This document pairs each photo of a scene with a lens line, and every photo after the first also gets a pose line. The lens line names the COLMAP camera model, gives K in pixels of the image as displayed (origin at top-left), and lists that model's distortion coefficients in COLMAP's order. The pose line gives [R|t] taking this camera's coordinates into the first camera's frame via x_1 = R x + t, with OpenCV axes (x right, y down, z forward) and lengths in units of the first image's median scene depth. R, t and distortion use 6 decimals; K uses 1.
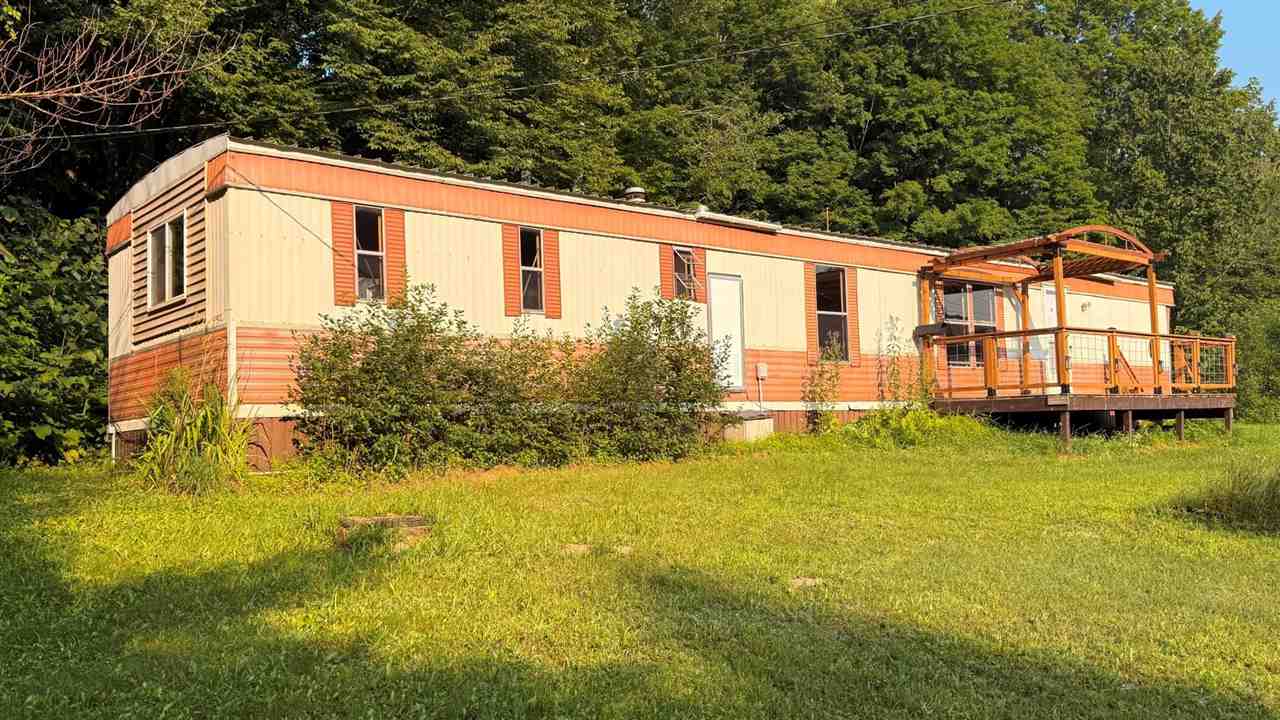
lens RADIAL K [[1081.7, 0, 639.9], [0, 1081.7, 364.7], [0, 0, 1]] dist [-0.006013, -0.000026]
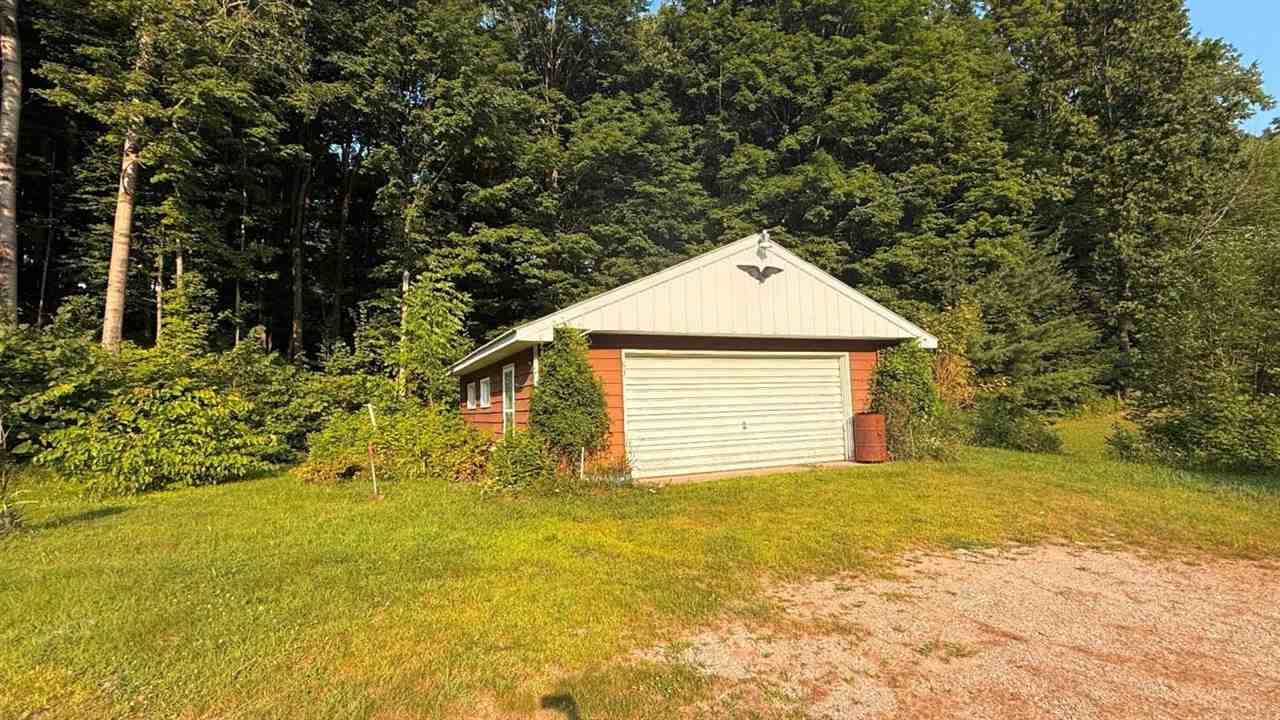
lens RADIAL K [[592.2, 0, 639.9], [0, 592.2, 350.8], [0, 0, 1]] dist [0.000154, -0.000545]
pose [[0.962476, -0.014868, -0.270958, 0.279179], [0.013397, 0.999884, -0.007278, 0.001587], [0.271035, 0.003375, 0.962564, 0.485762]]
